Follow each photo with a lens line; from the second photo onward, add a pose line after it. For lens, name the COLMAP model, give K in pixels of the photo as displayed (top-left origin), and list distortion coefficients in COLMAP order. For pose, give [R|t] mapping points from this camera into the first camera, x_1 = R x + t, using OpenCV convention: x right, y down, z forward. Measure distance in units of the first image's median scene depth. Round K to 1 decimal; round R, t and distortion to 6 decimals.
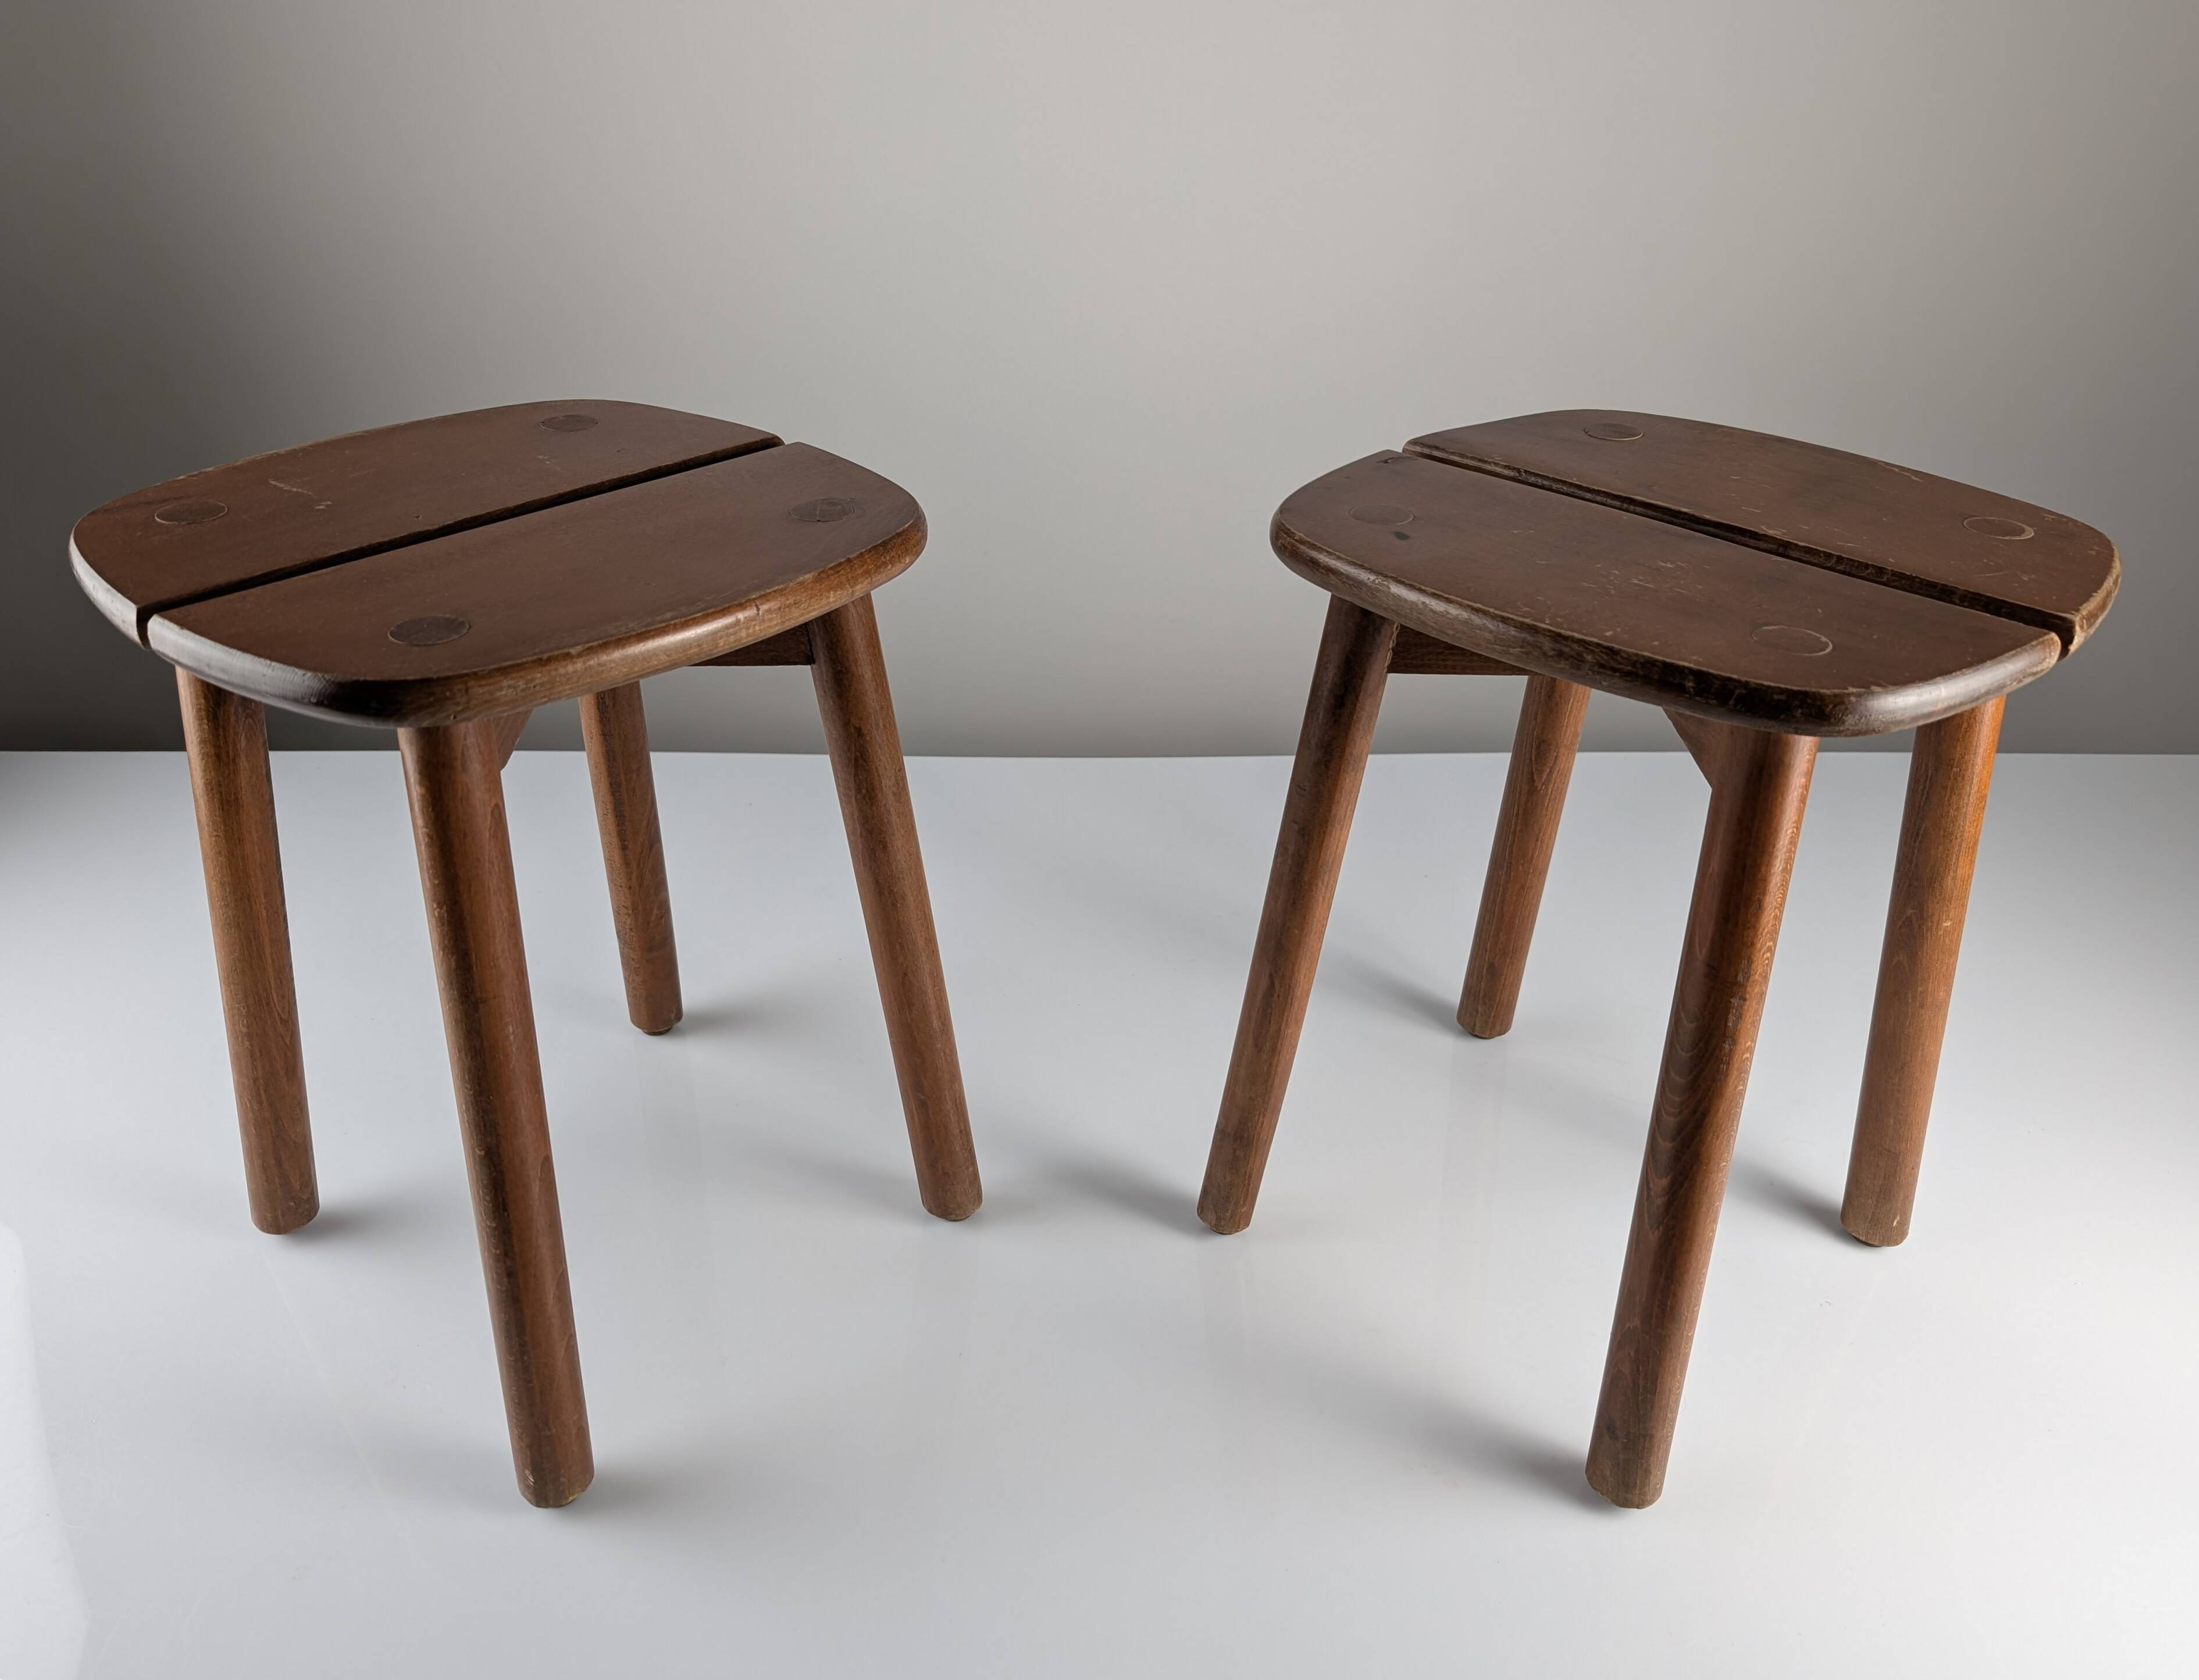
lens RADIAL K [[1649.3, 0, 1078.6], [0, 1649.3, 841.6], [0, 0, 1]] dist [0.007432, 0.002968]
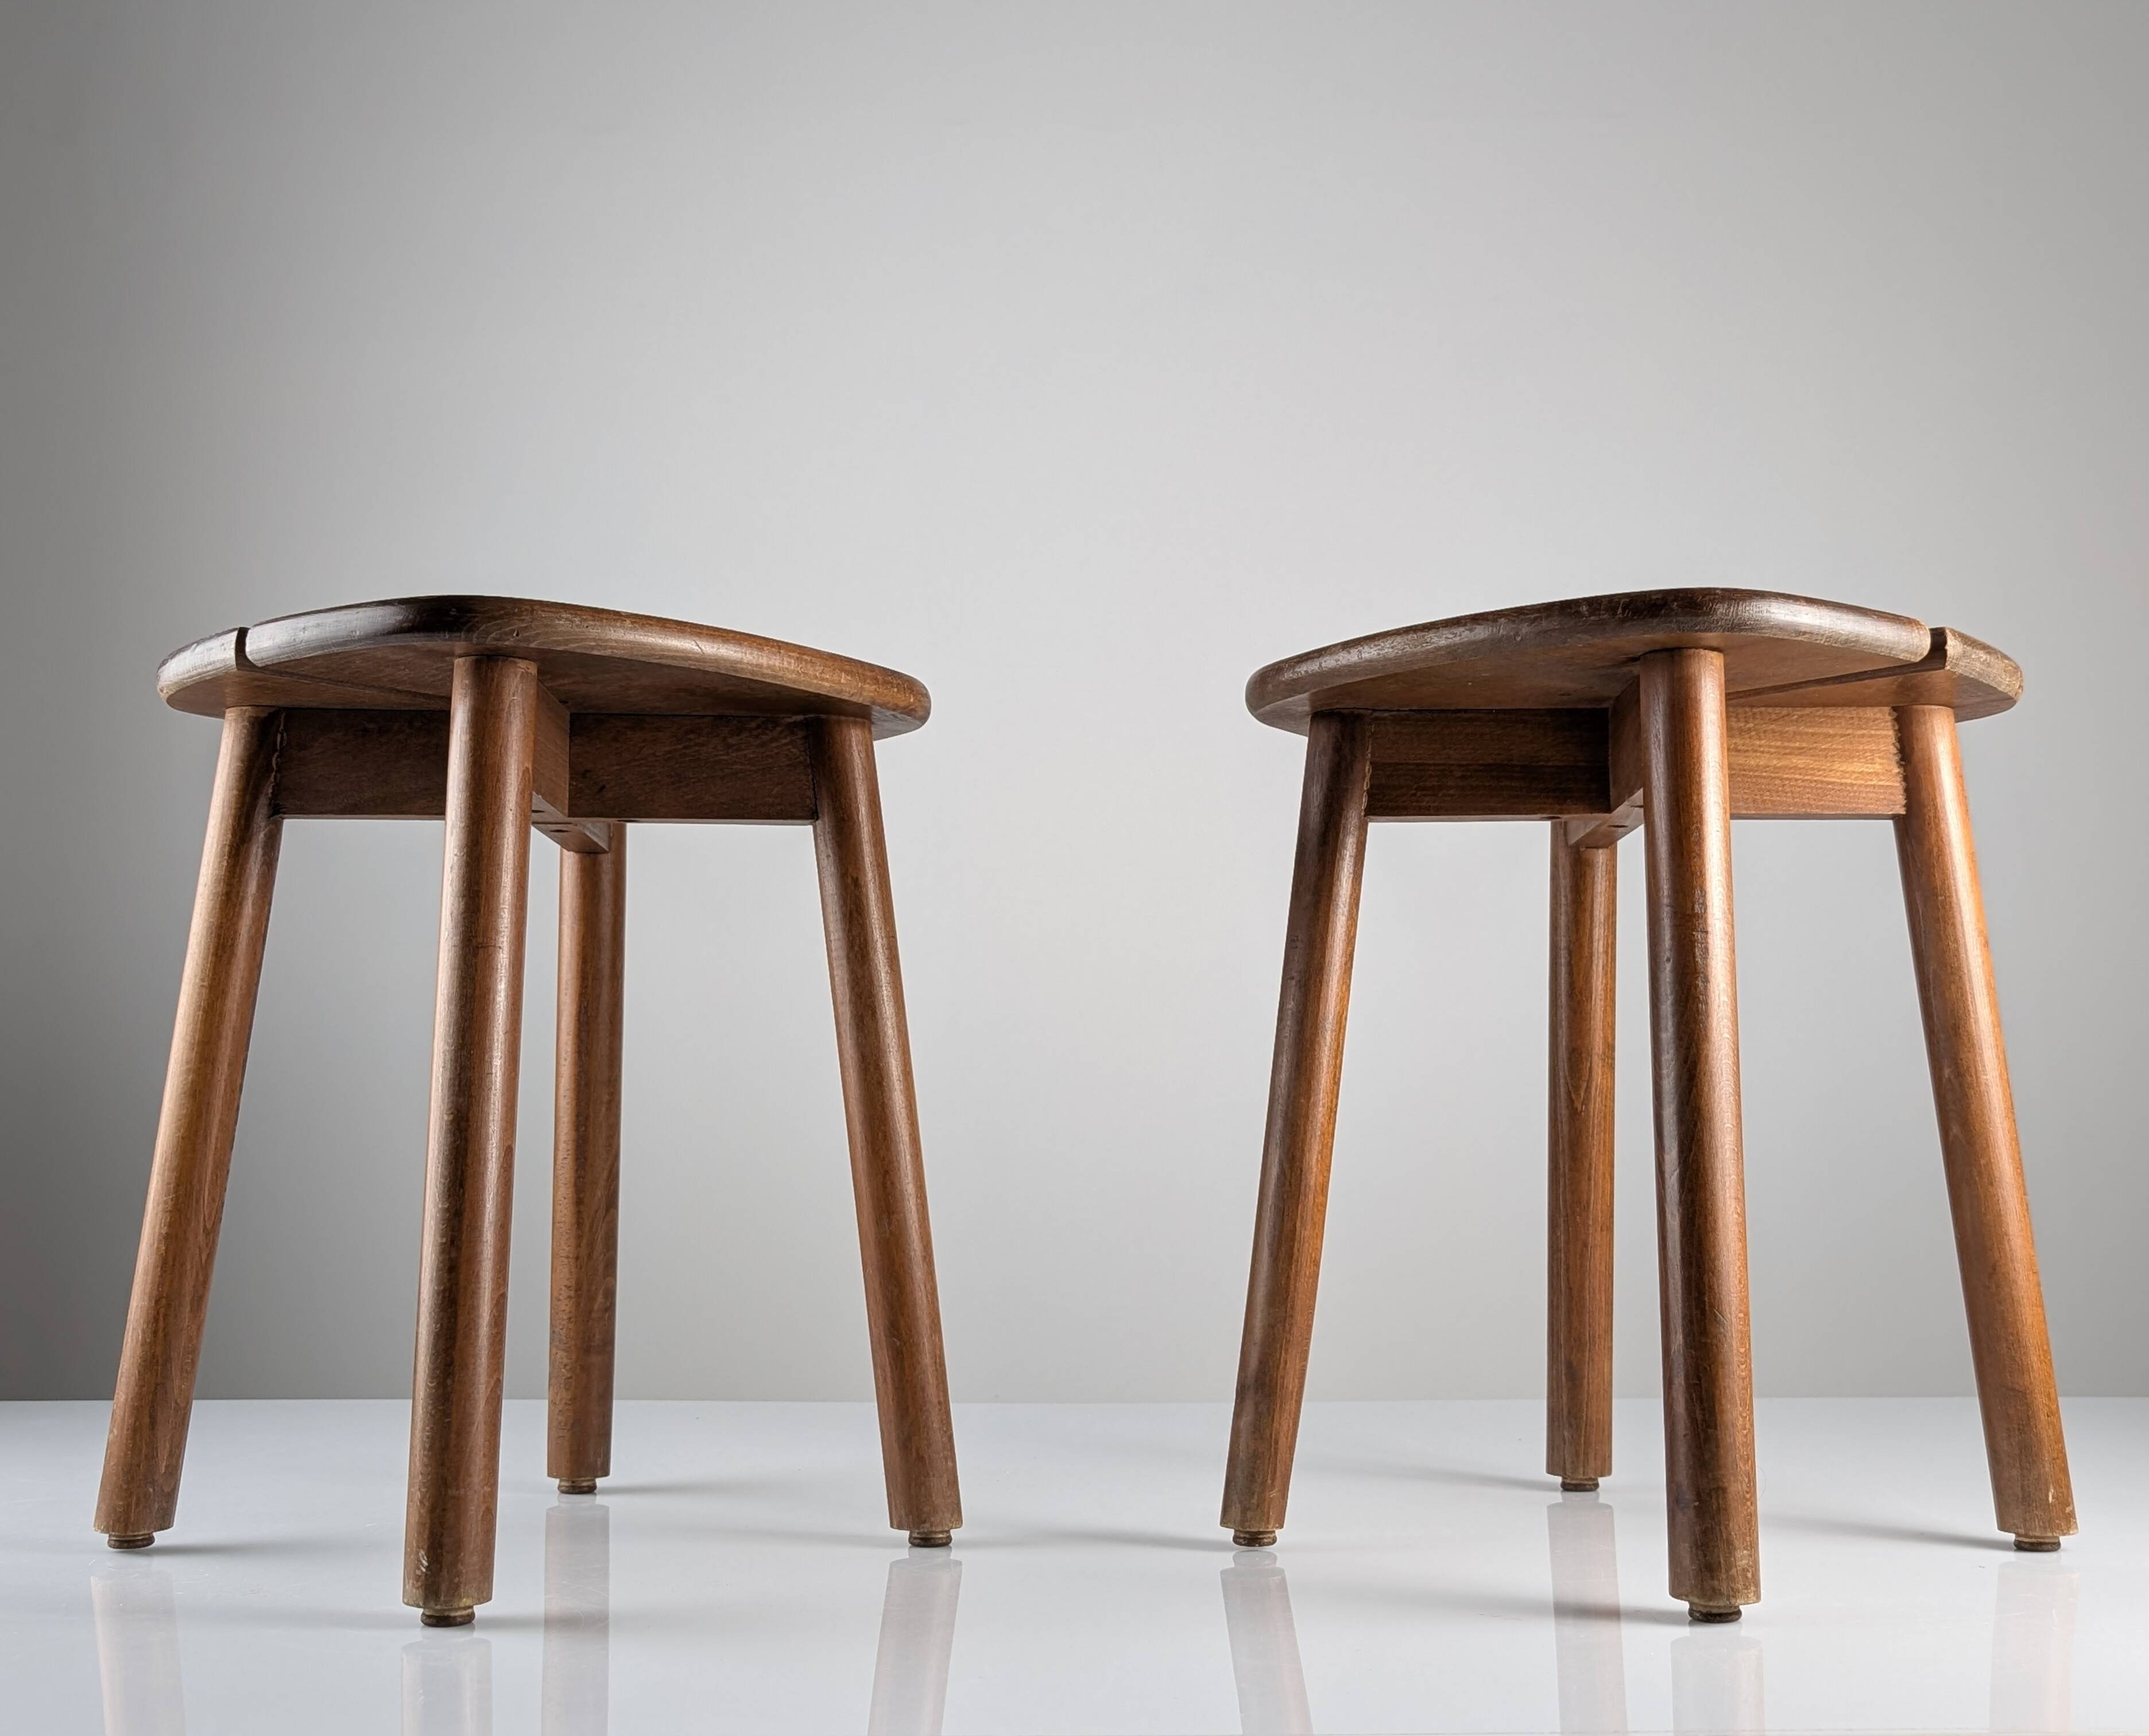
lens RADIAL K [[2296.1, 0, 1113.9], [0, 2296.1, 879.1], [0, 0, 1]] dist [0.071213, -0.183029]
pose [[0.999862, -0.013995, -0.008940, 0.040840], [0.006499, 0.825169, -0.564848, 0.753205], [0.015282, 0.564712, 0.825147, -0.179199]]
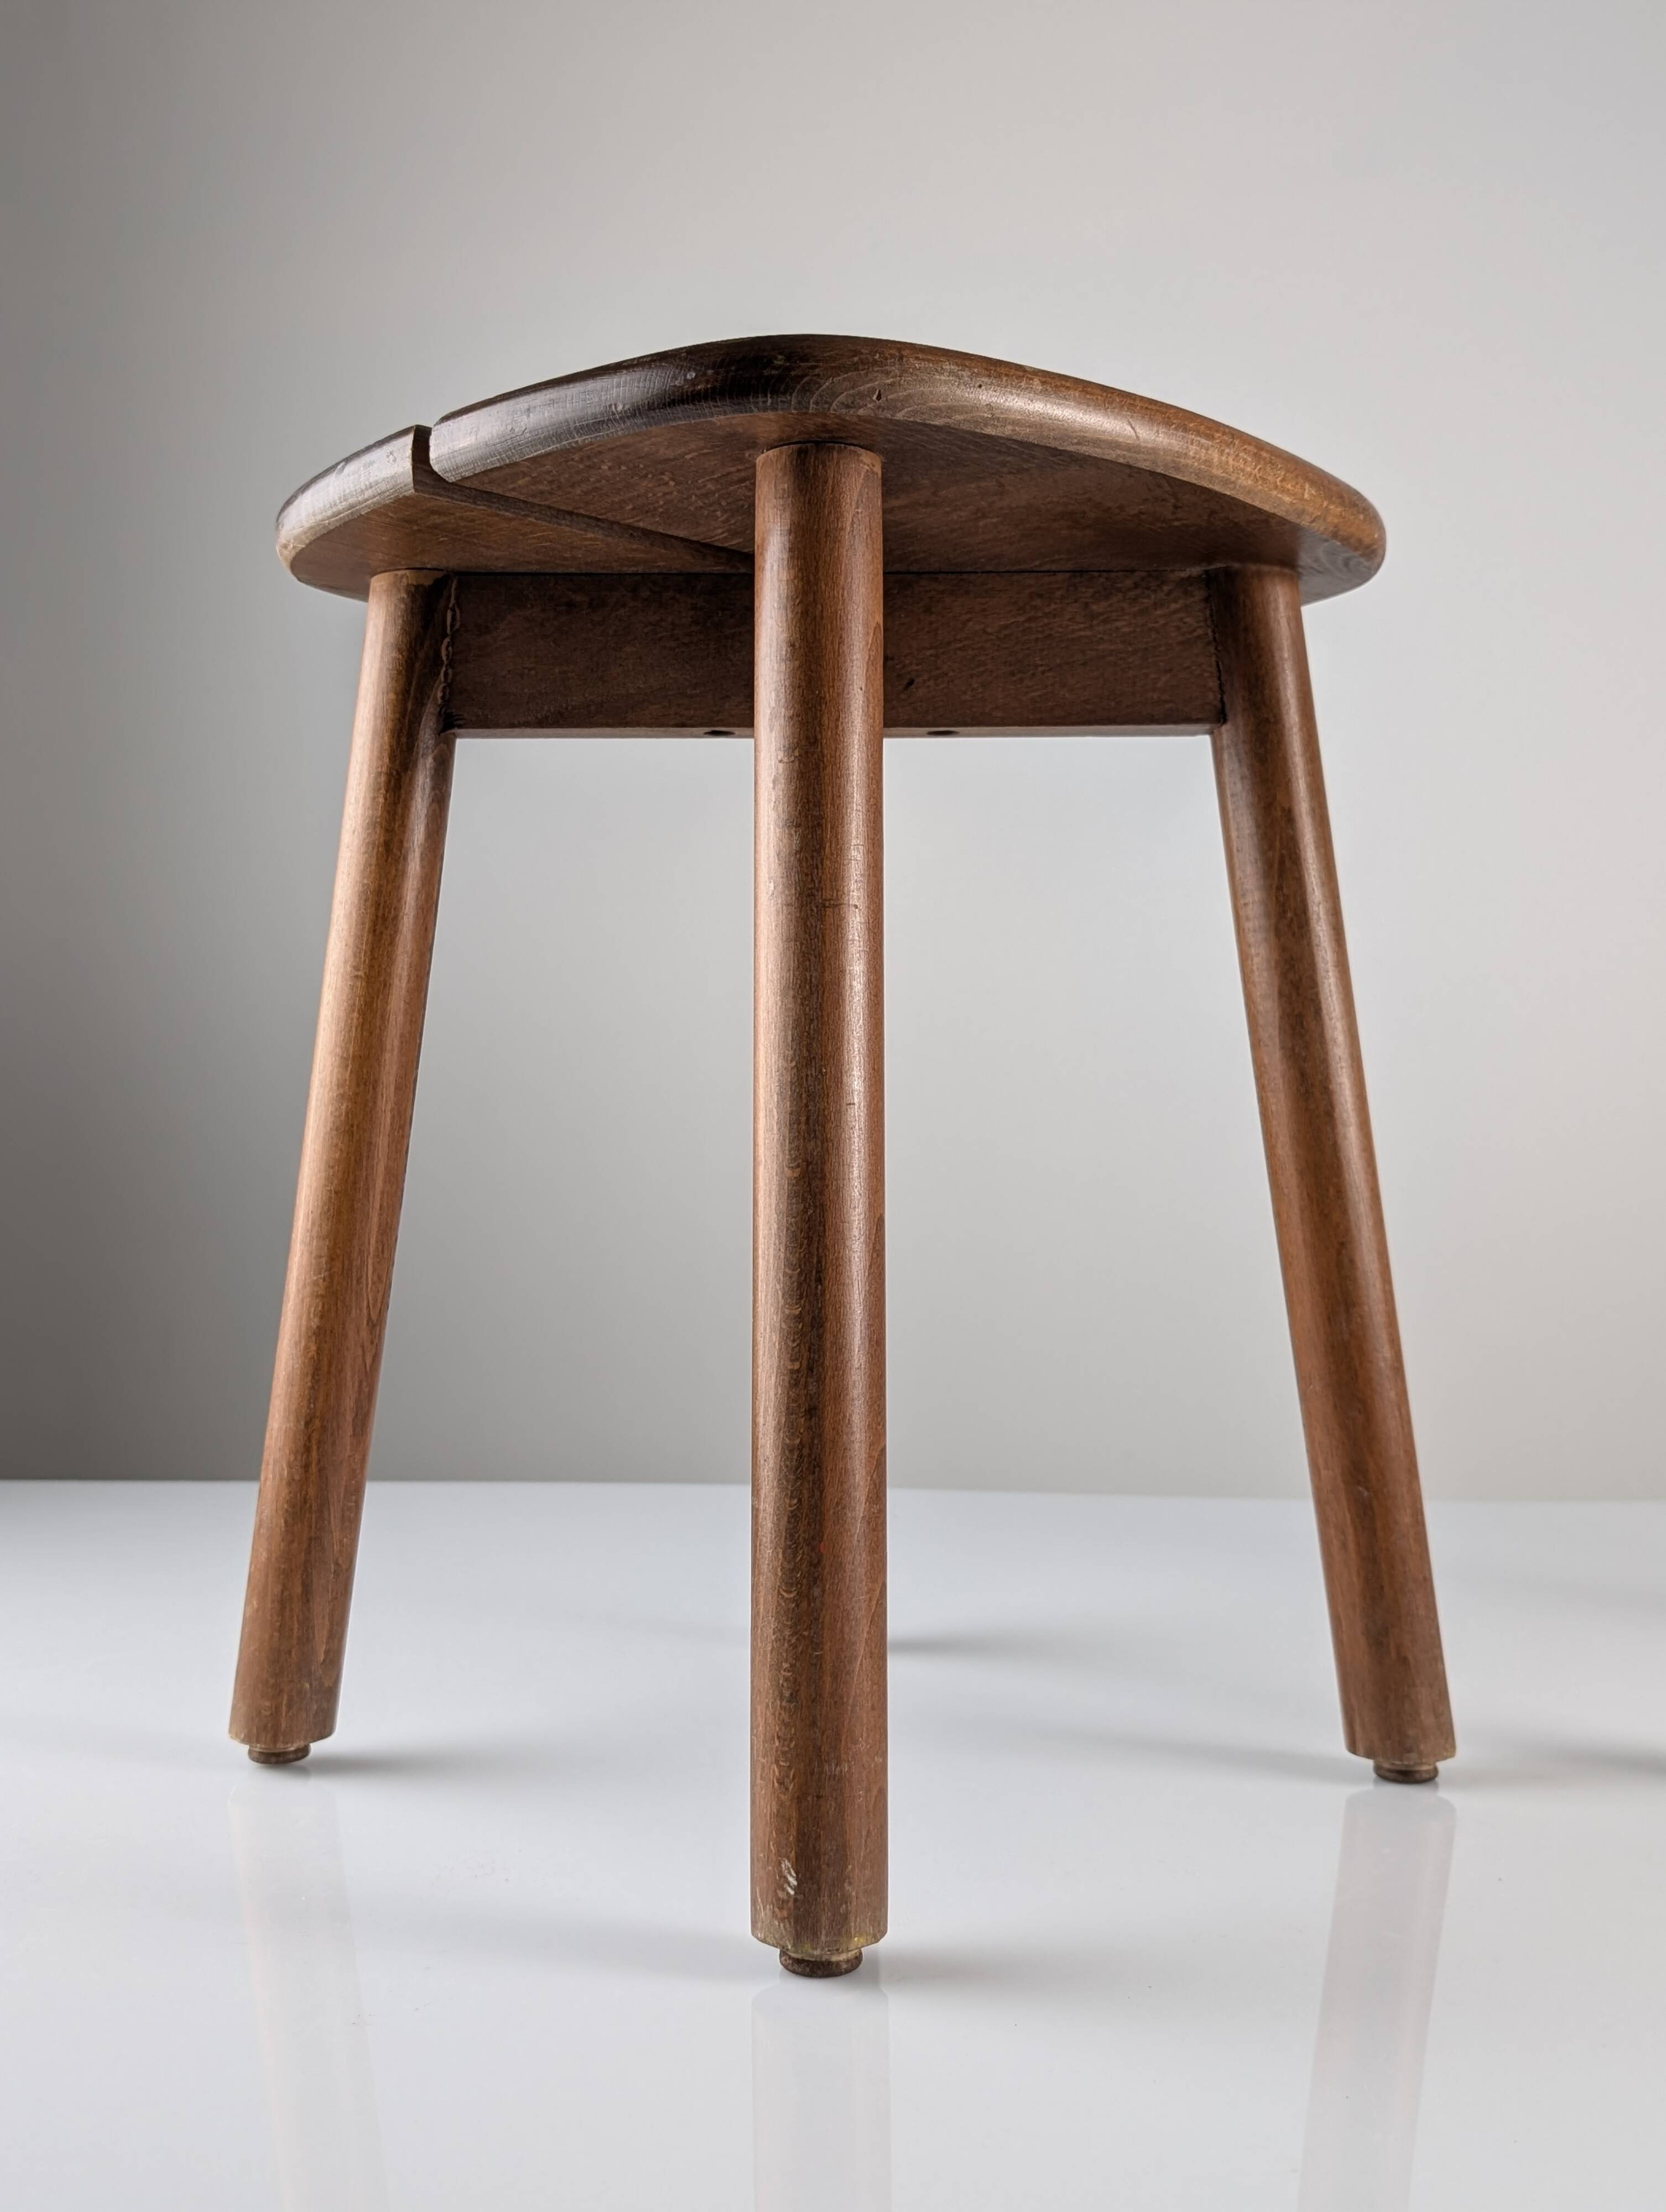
lens RADIAL K [[2260.9, 0, 834.9], [0, 2260.9, 1061.8], [0, 0, 1]] dist [0.196453, -0.760757]
pose [[0.994444, -0.018988, -0.103538, -0.228910], [-0.035537, 0.865292, -0.500006, 0.514239], [0.099085, 0.500908, 0.859810, 0.220390]]
